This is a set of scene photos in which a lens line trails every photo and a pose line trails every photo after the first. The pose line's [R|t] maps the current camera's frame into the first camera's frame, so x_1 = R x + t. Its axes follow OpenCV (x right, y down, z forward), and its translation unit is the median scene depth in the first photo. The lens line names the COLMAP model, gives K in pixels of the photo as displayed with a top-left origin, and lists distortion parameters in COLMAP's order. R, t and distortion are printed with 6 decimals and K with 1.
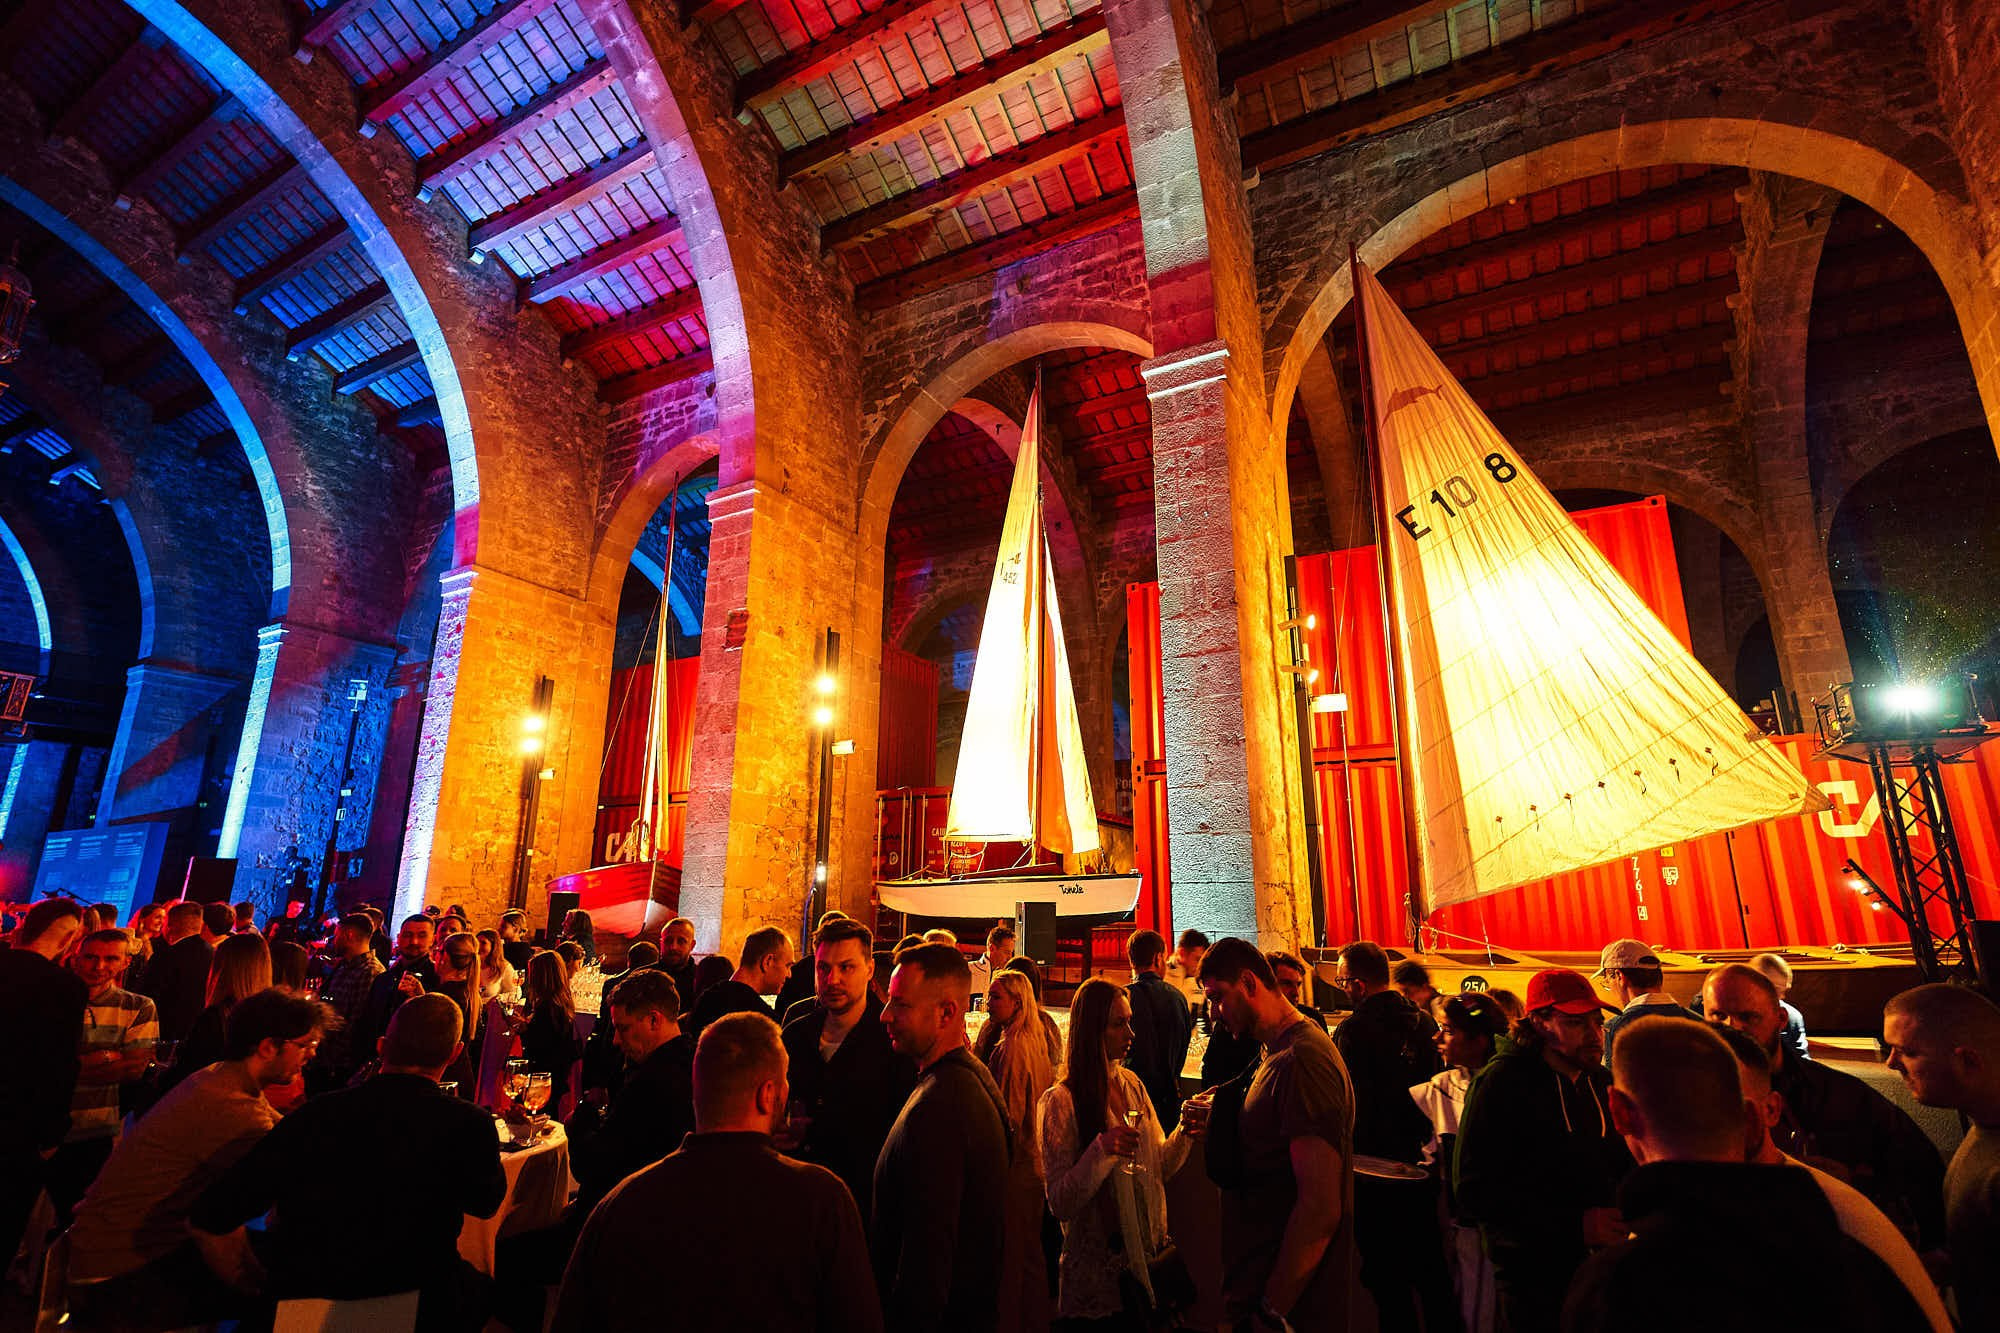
lens RADIAL K [[940.6, 0, 1000.4], [0, 940.6, 666.6], [0, 0, 1]] dist [-0.021661, 0.011451]
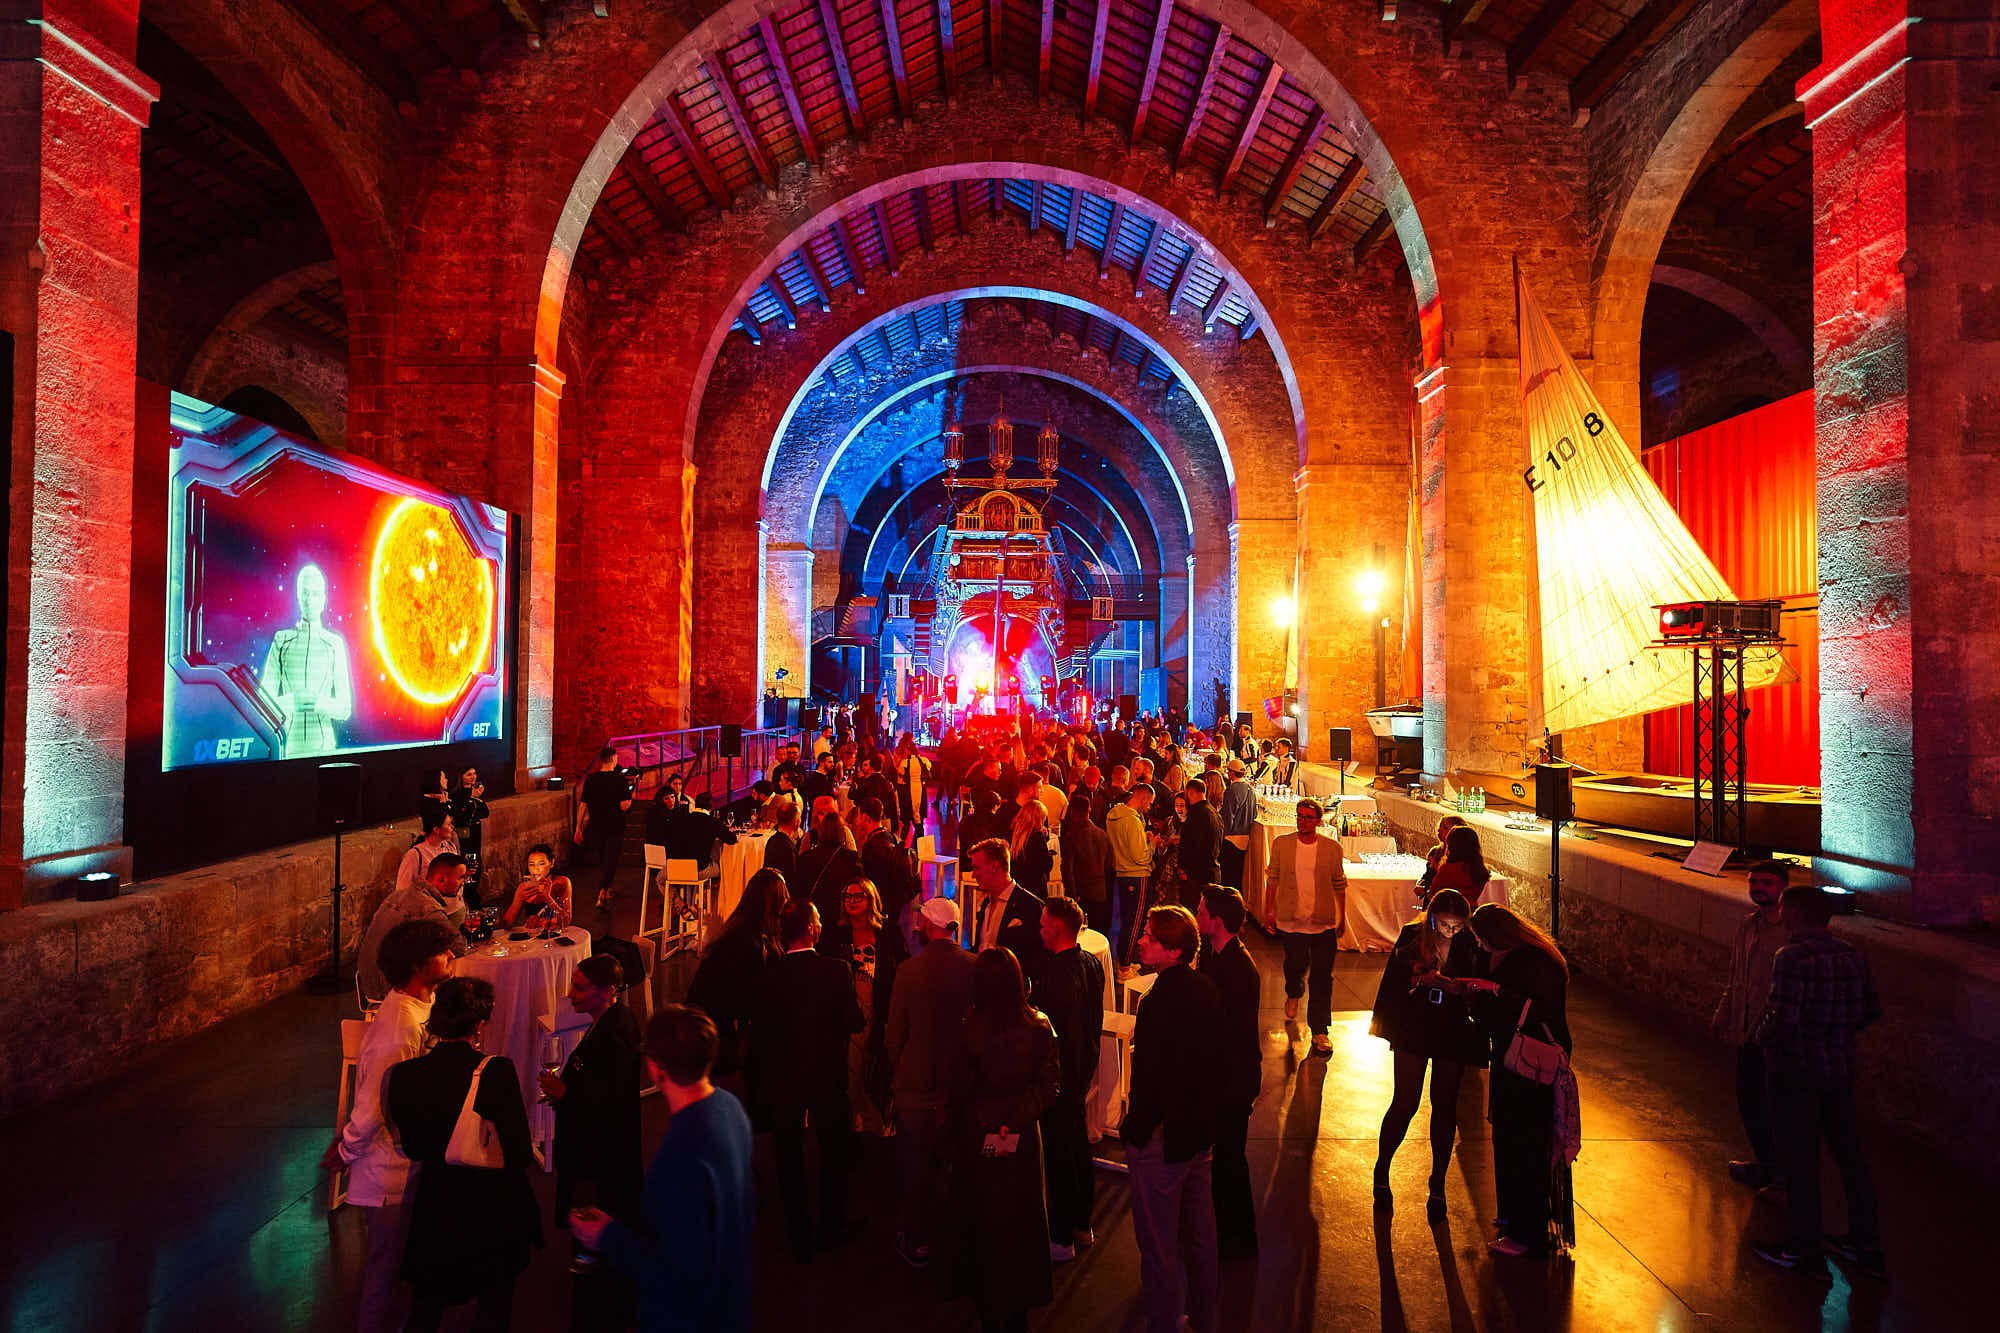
lens RADIAL K [[940.6, 0, 999.0], [0, 940.6, 670.8], [0, 0, 1]] dist [-0.021661, 0.011451]
pose [[0.481453, -0.018146, -0.876284, 0.729592], [0.217416, 0.971010, 0.099347, -0.106909], [0.849078, -0.238349, 0.471441, -0.240812]]
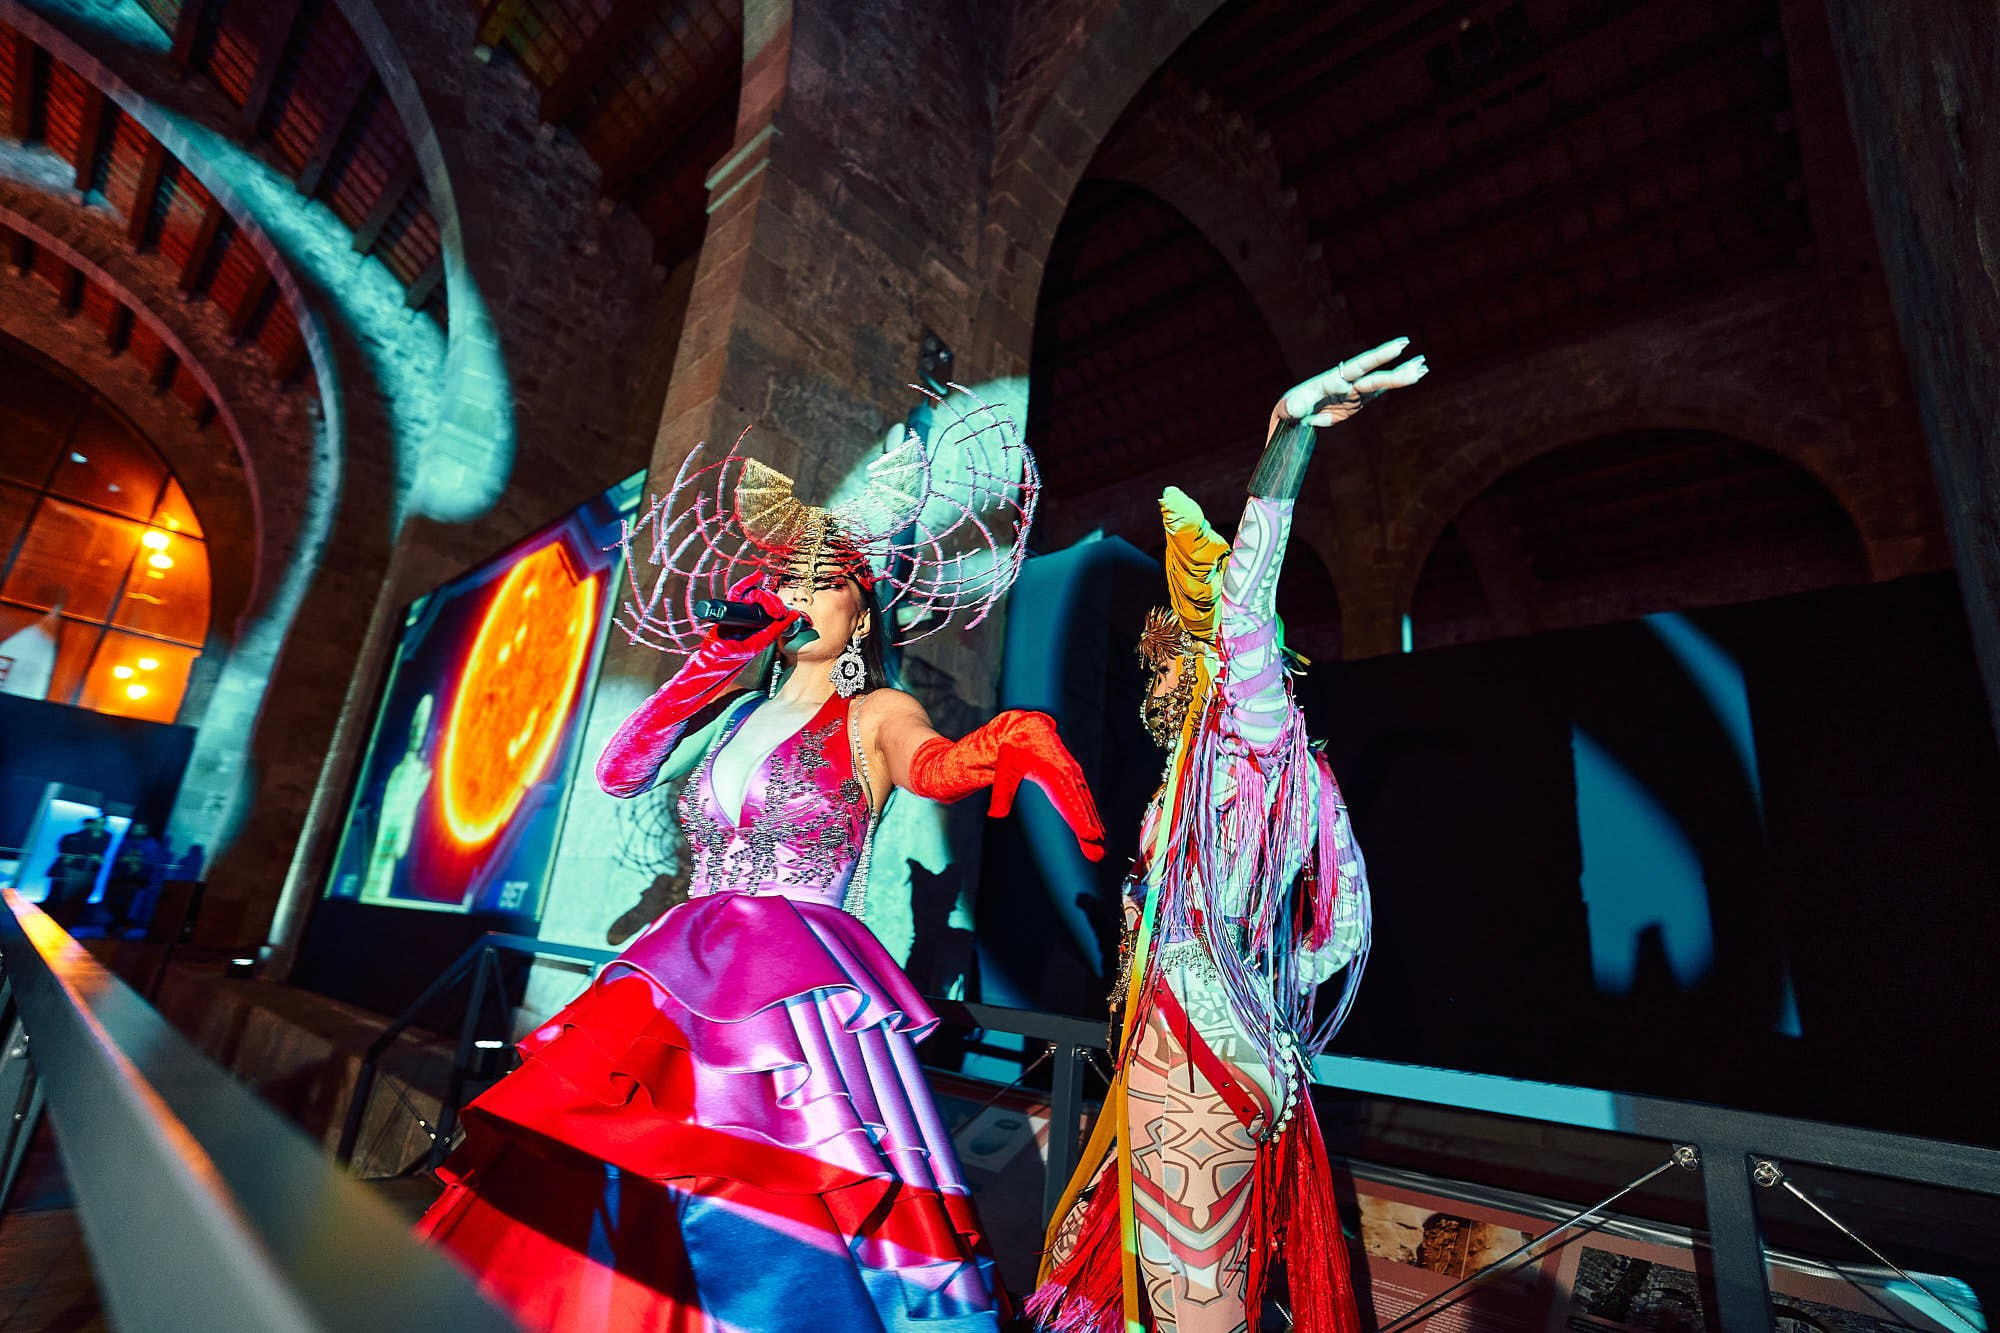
lens RADIAL K [[940.6, 0, 998.6], [0, 940.6, 662.3], [0, 0, 1]] dist [-0.021661, 0.011451]
pose [[-0.968590, -0.020707, 0.247800, -0.552076], [-0.153207, 0.834611, -0.529105, 0.028453], [-0.195860, -0.550451, -0.811568, 0.103674]]
